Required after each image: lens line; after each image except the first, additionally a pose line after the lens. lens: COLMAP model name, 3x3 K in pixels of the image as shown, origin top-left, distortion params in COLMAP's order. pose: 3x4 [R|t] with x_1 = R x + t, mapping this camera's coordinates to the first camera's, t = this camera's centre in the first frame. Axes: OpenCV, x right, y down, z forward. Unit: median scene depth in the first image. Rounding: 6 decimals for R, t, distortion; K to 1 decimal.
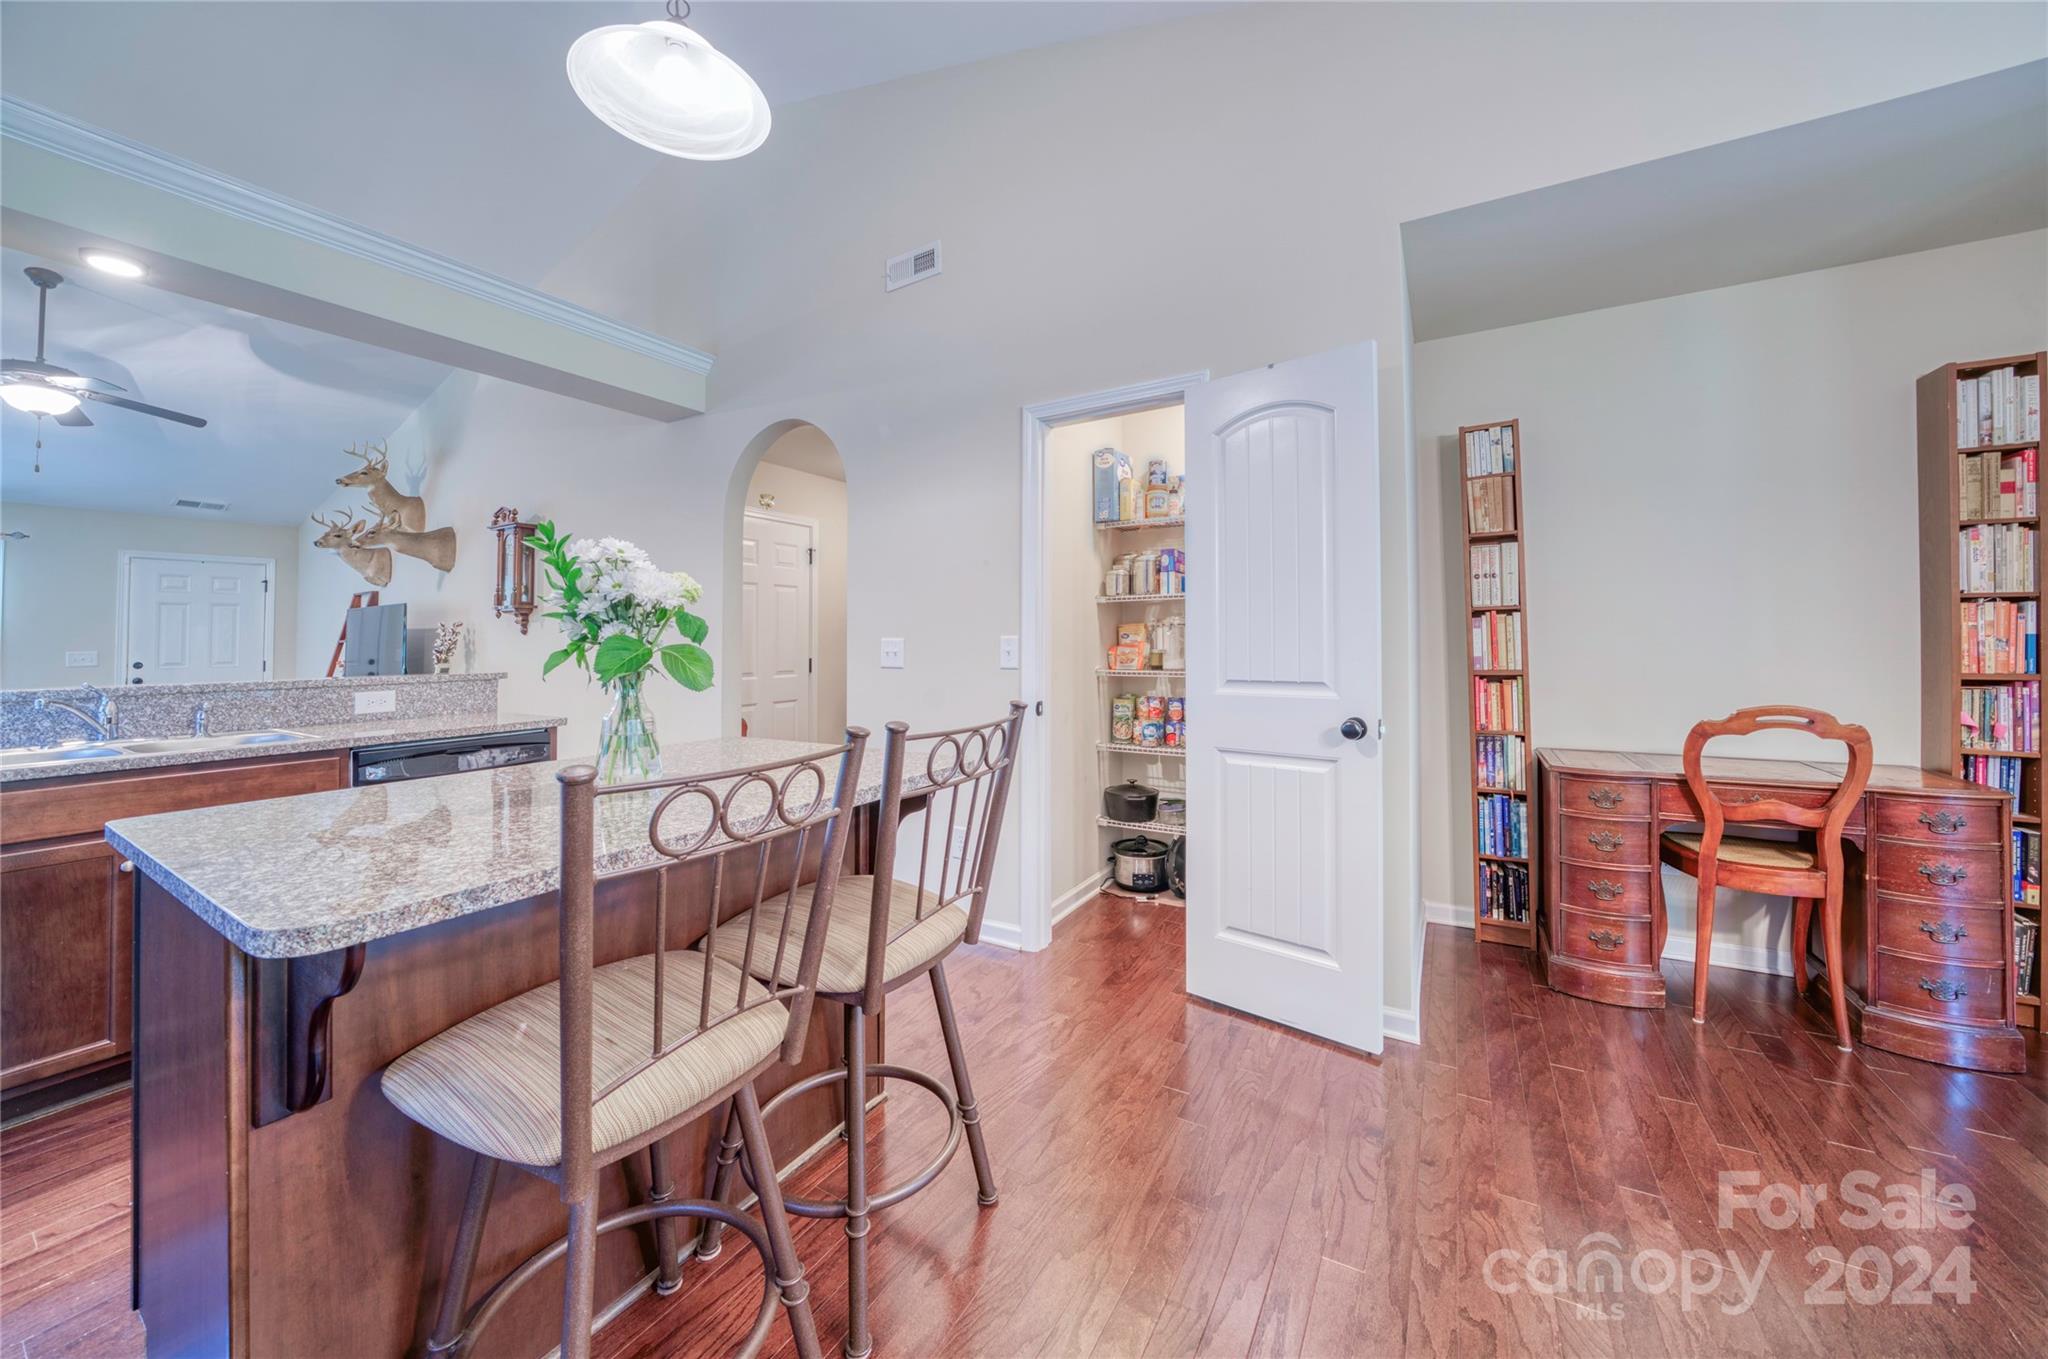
lens RADIAL K [[718.3, 0, 1015.2], [0, 718.3, 621.2], [0, 0, 1]] dist [-0.026416, 0.002002]
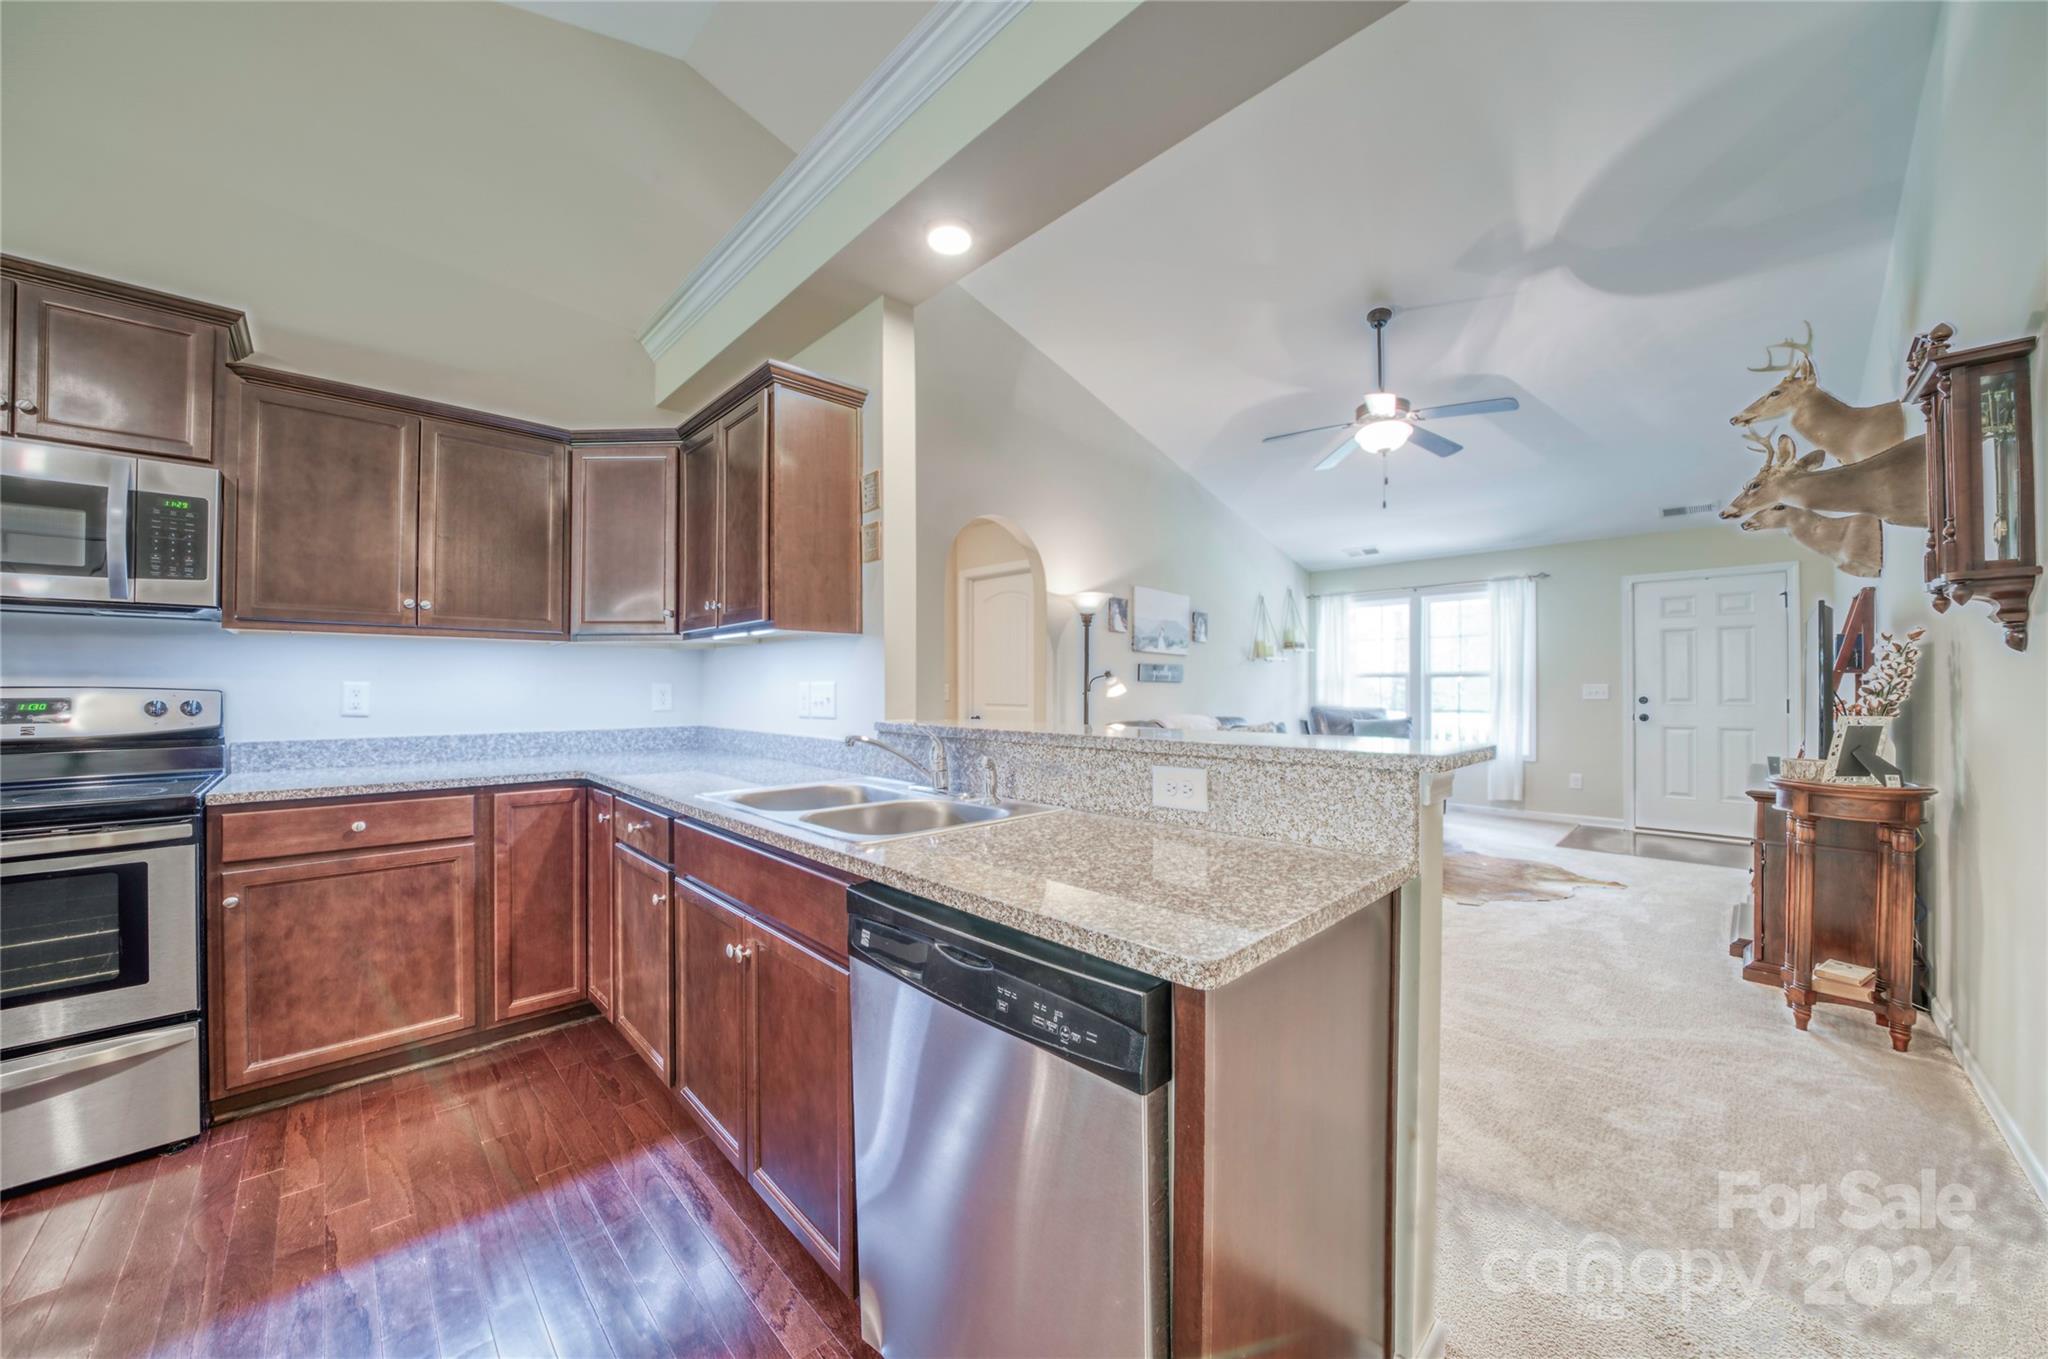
lens RADIAL K [[718.3, 0, 999.4], [0, 718.3, 678.1], [0, 0, 1]] dist [-0.026416, 0.002002]
pose [[-0.258433, -0.000197, -0.966029, -0.349560], [0.032937, 0.999417, -0.009015, 0.033027], [0.965468, -0.034148, -0.258275, 0.972557]]
